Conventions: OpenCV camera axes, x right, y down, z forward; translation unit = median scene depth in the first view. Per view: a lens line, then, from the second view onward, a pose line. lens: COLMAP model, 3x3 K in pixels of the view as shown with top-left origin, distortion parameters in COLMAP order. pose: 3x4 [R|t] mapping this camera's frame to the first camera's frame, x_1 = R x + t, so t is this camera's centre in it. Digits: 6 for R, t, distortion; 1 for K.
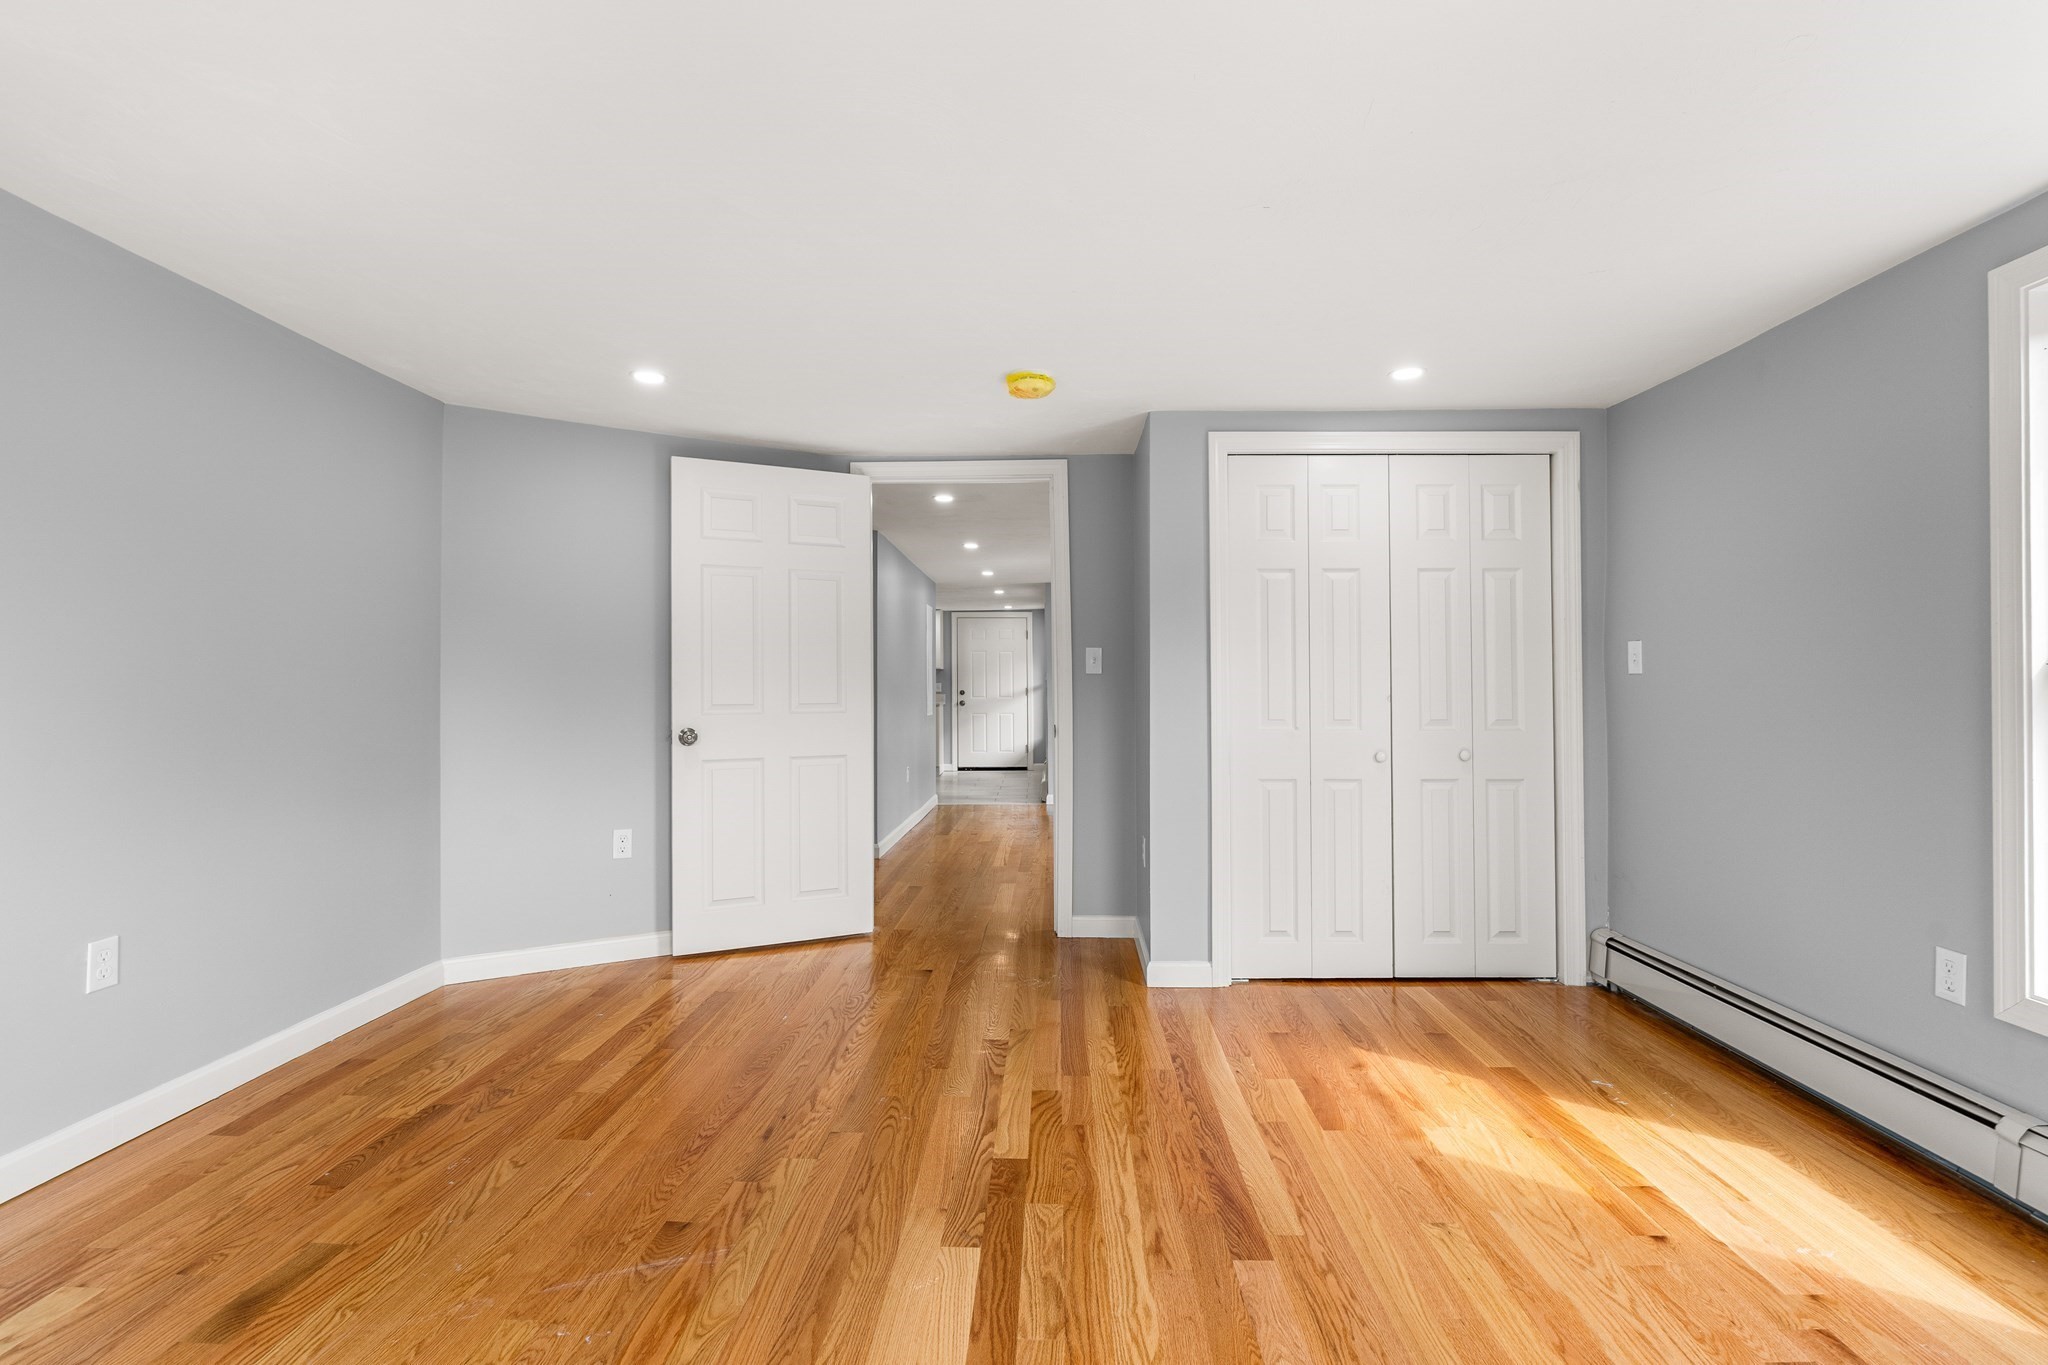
lens RADIAL K [[941.5, 0, 1021.2], [0, 941.5, 673.6], [0, 0, 1]] dist [-0.013474, 0.001515]
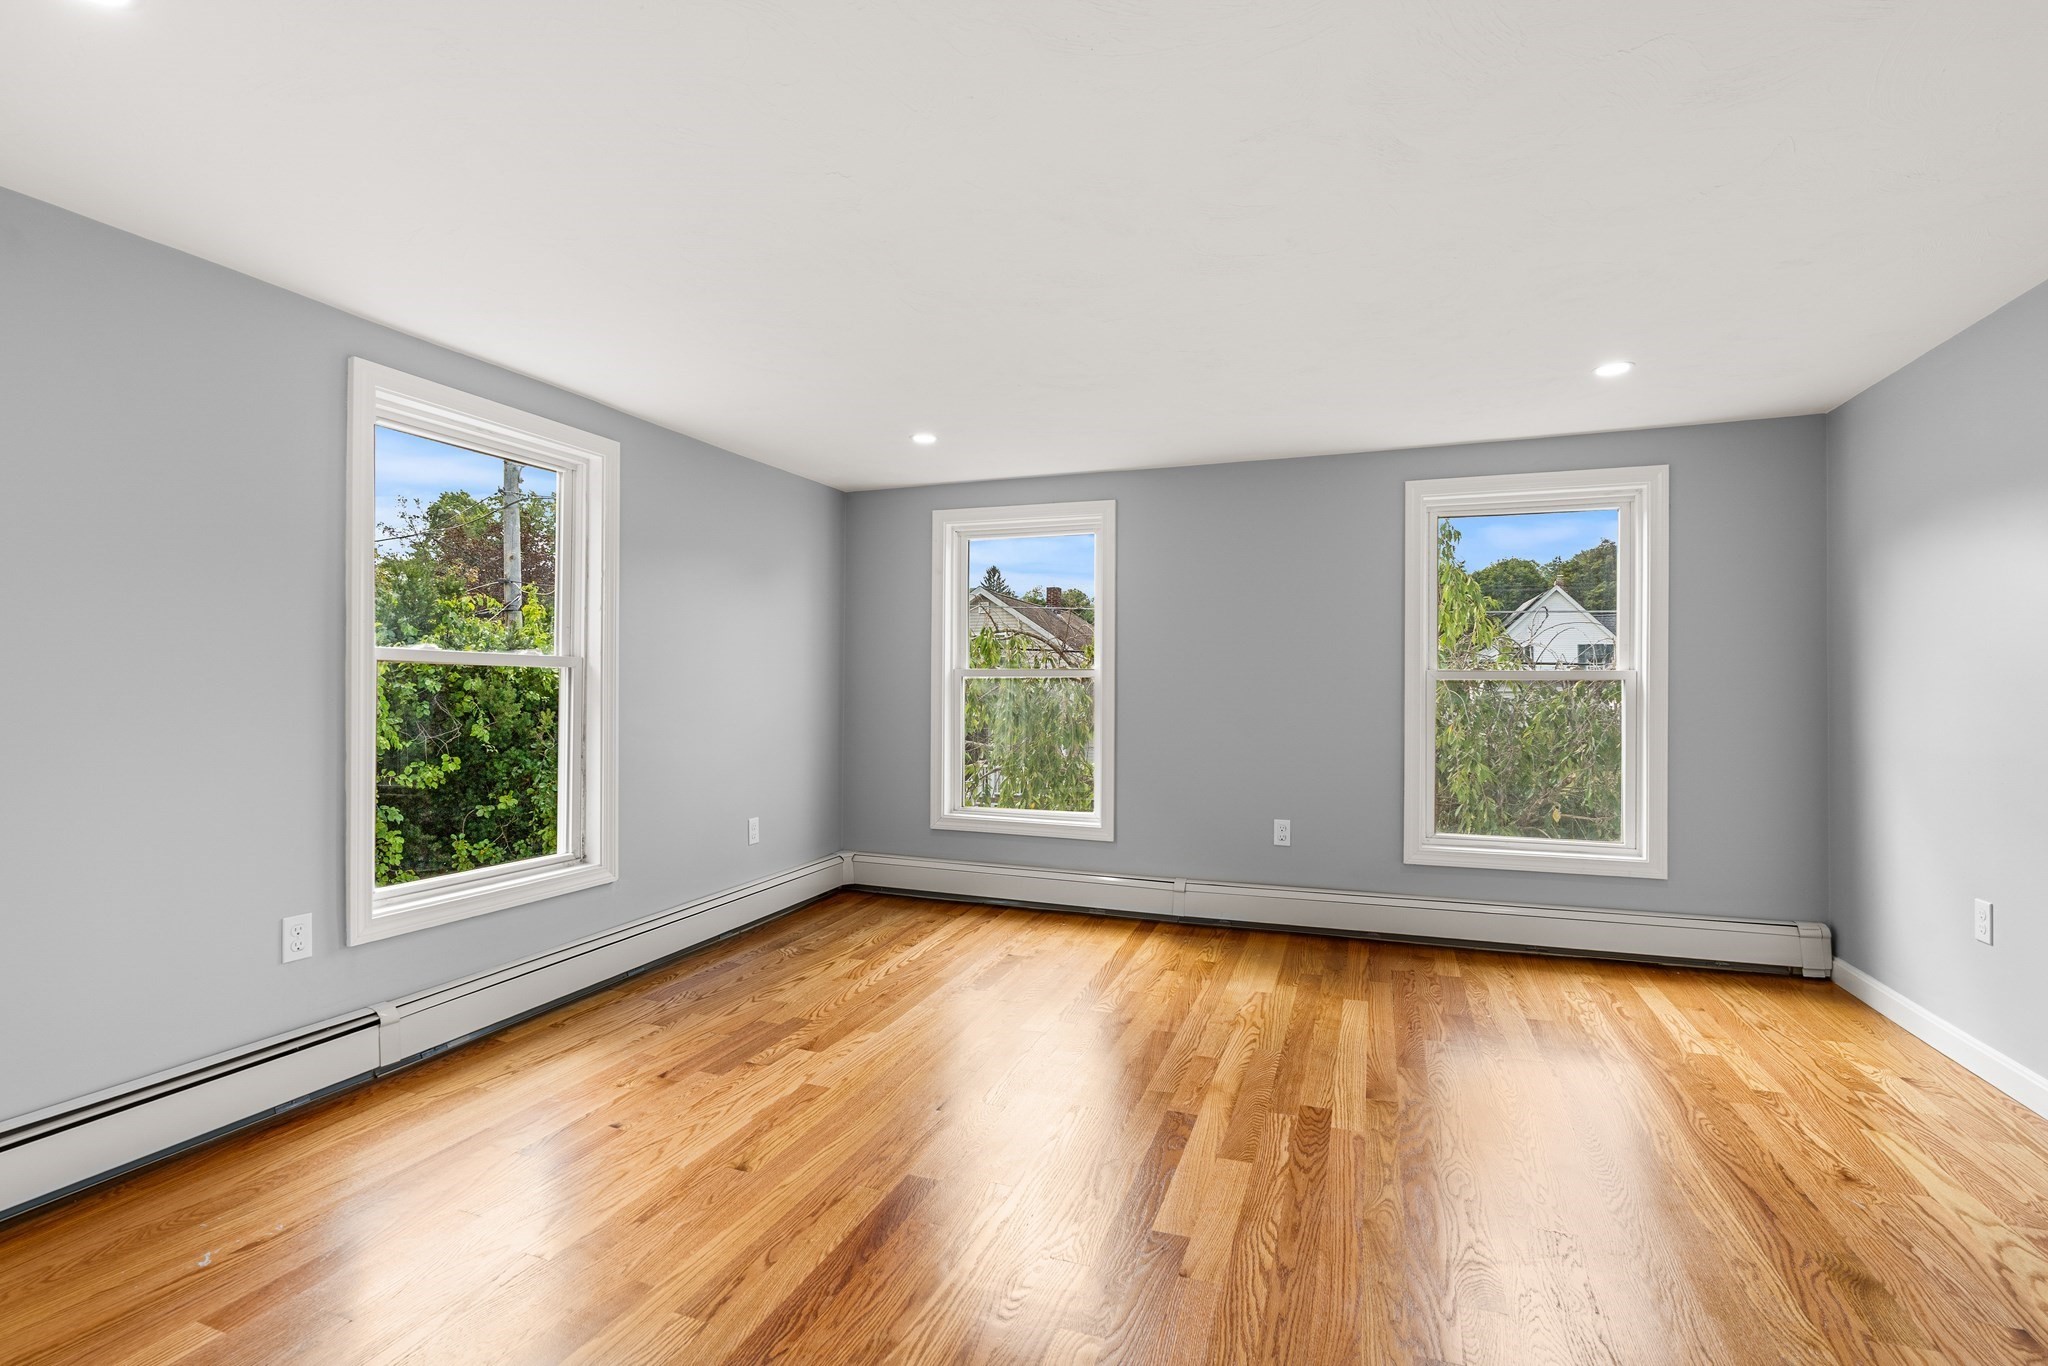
lens RADIAL K [[941.5, 0, 1028.4], [0, 941.5, 681.2], [0, 0, 1]] dist [-0.013474, 0.001515]
pose [[-0.950641, -0.003380, 0.310276, -0.166729], [-0.009028, 0.999819, -0.016770, 0.016786], [-0.310163, -0.018744, -0.950499, 1.457615]]
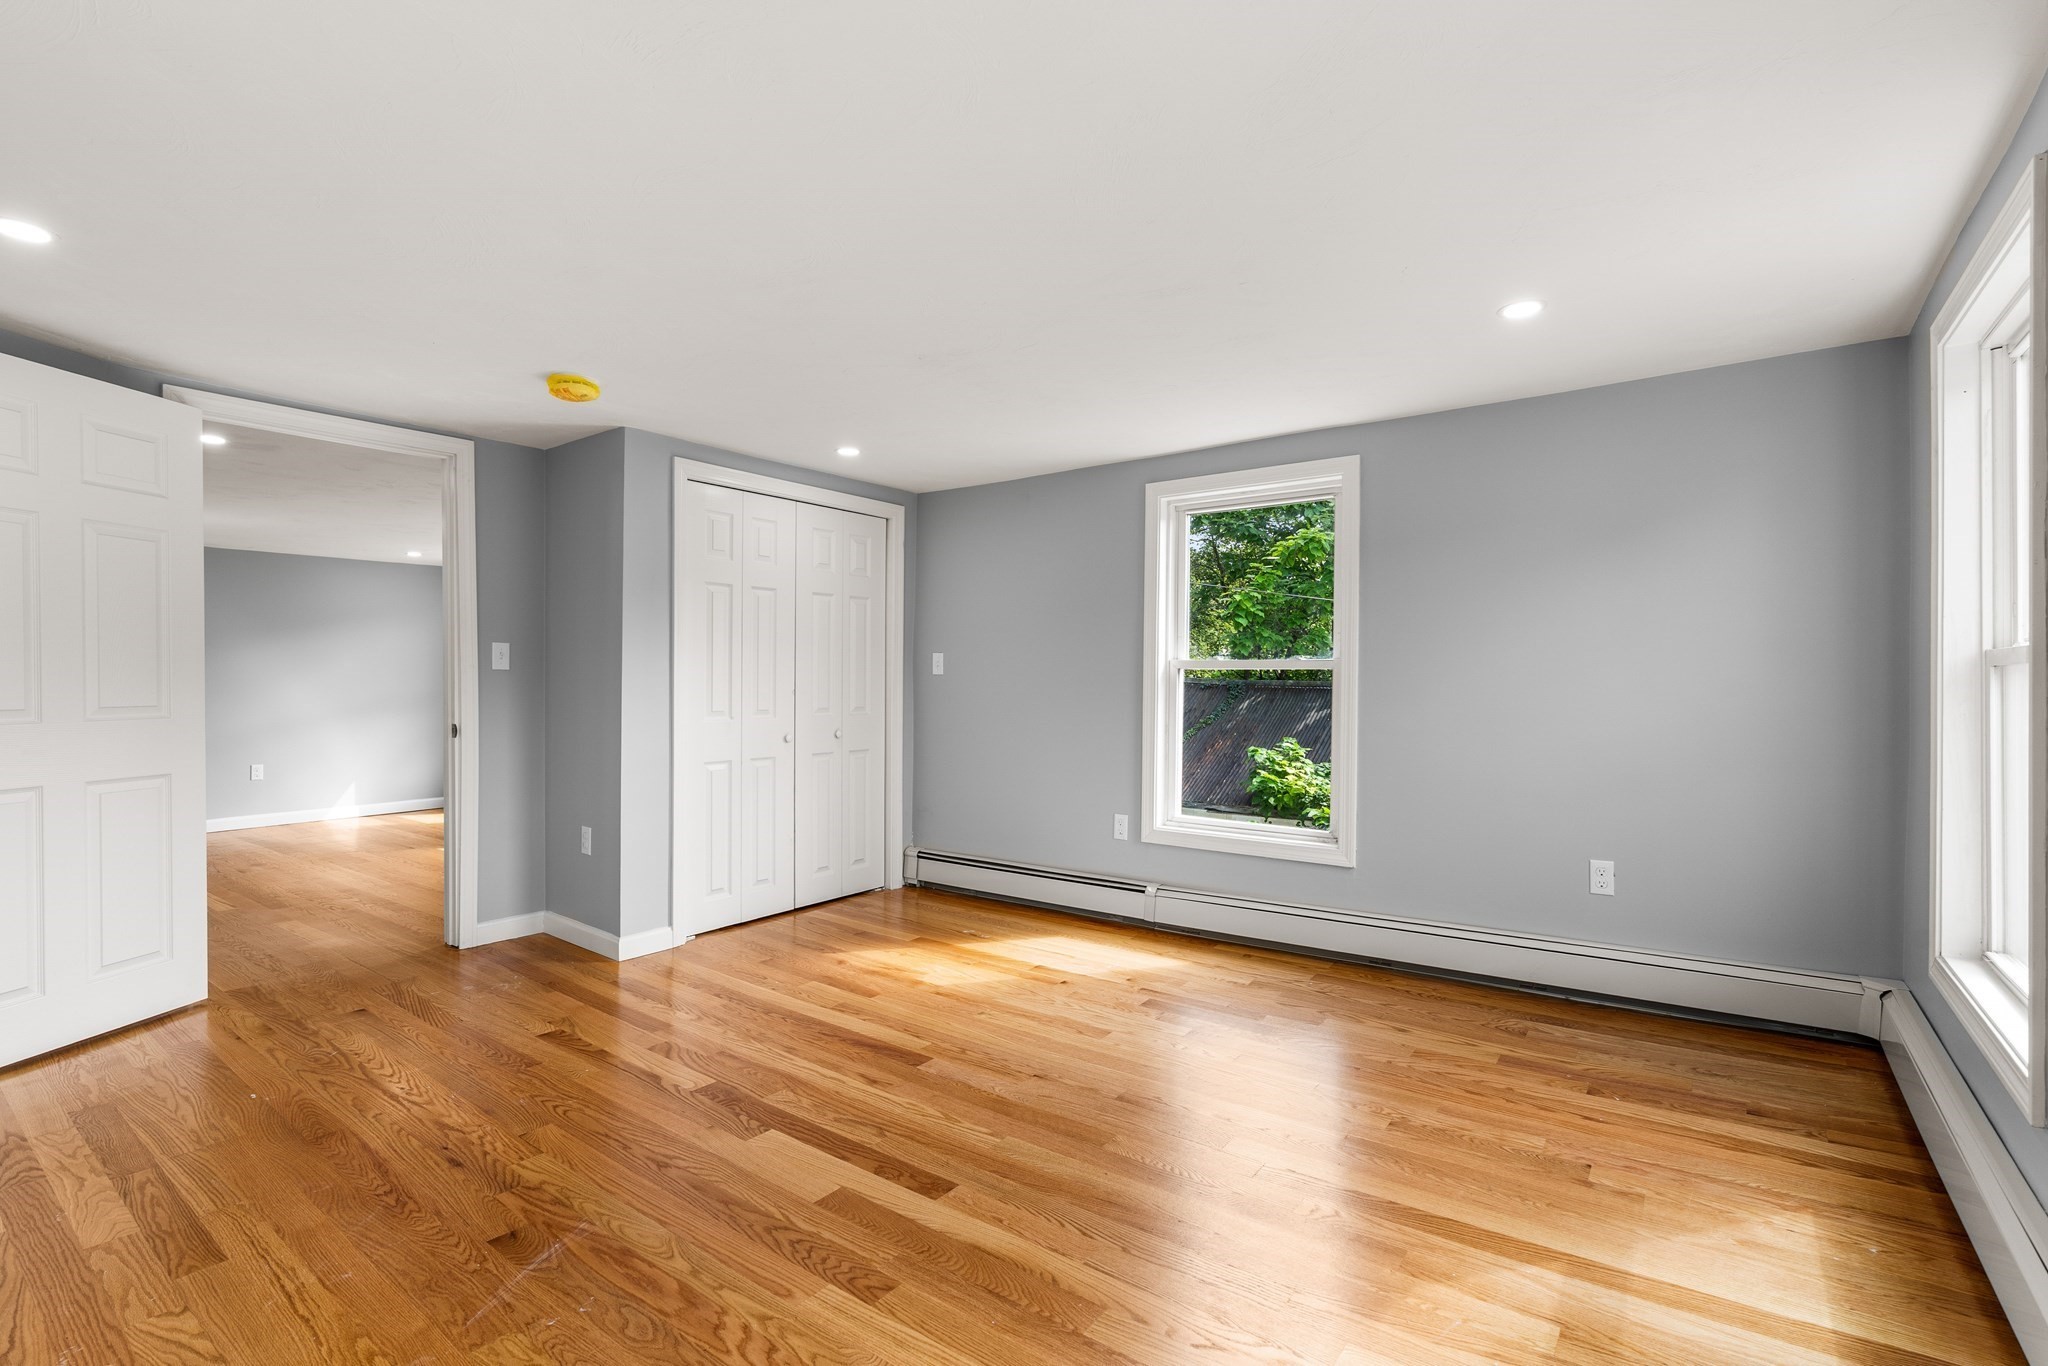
lens RADIAL K [[941.5, 0, 1042.4], [0, 941.5, 695.4], [0, 0, 1]] dist [-0.013474, 0.001515]
pose [[0.561393, -0.012426, 0.827456, -0.628704], [-0.013422, 0.999619, 0.024118, -0.006103], [-0.827440, -0.024646, 0.561013, 0.000558]]
